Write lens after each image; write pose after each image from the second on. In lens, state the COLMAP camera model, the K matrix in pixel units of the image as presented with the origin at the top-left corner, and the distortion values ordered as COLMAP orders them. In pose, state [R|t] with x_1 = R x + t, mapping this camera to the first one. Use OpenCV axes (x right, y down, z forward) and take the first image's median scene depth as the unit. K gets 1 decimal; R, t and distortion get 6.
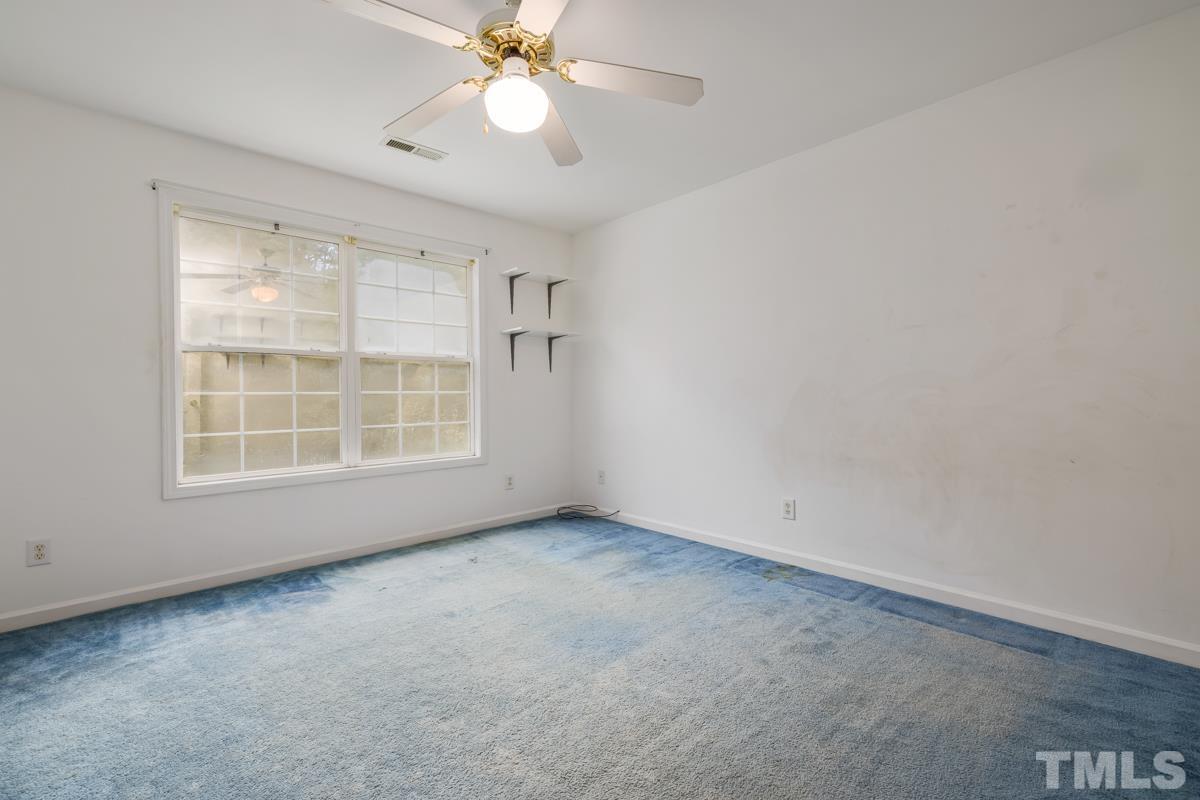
lens RADIAL K [[504.4, 0, 594.3], [0, 504.4, 401.8], [0, 0, 1]] dist [-0.003360, 0.000651]
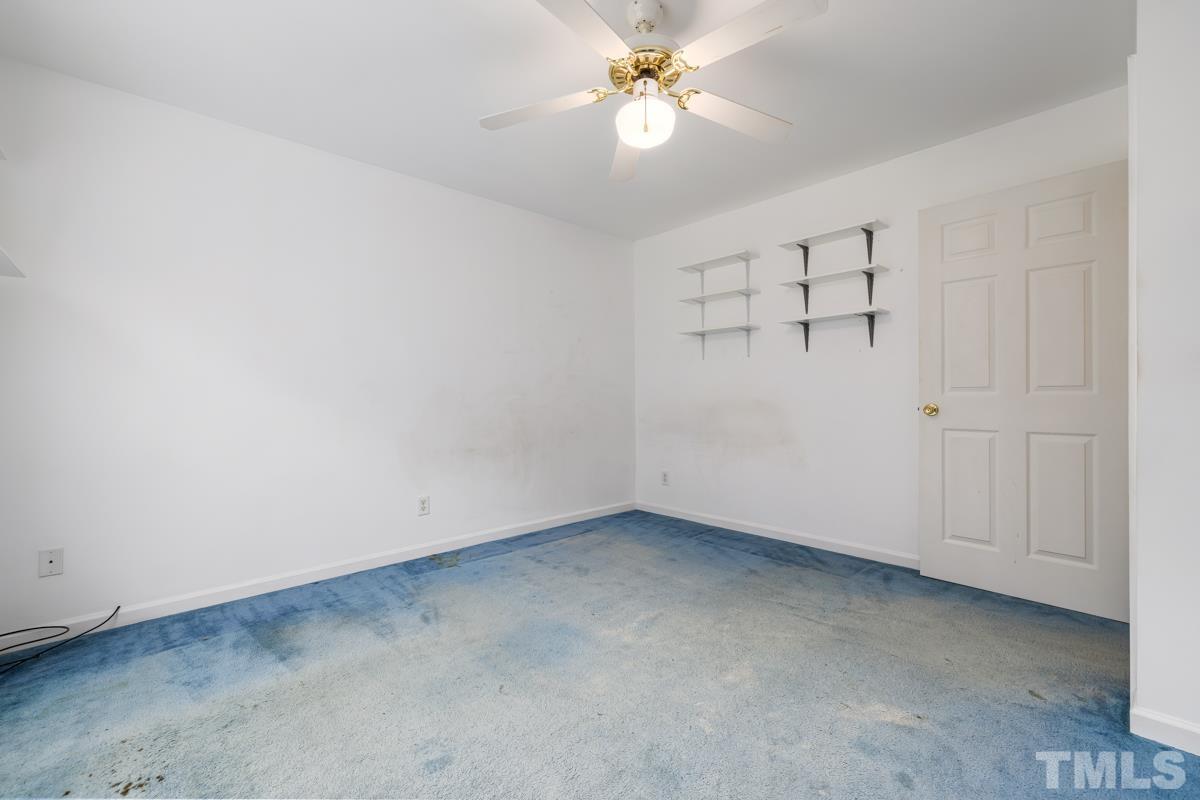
lens RADIAL K [[504.4, 0, 603.2], [0, 504.4, 398.5], [0, 0, 1]] dist [-0.003360, 0.000651]
pose [[-0.008088, 0.000629, 0.999967, -0.714053], [0.017631, 0.999844, -0.000486, -0.008203], [-0.999812, 0.017626, -0.008098, 0.639177]]
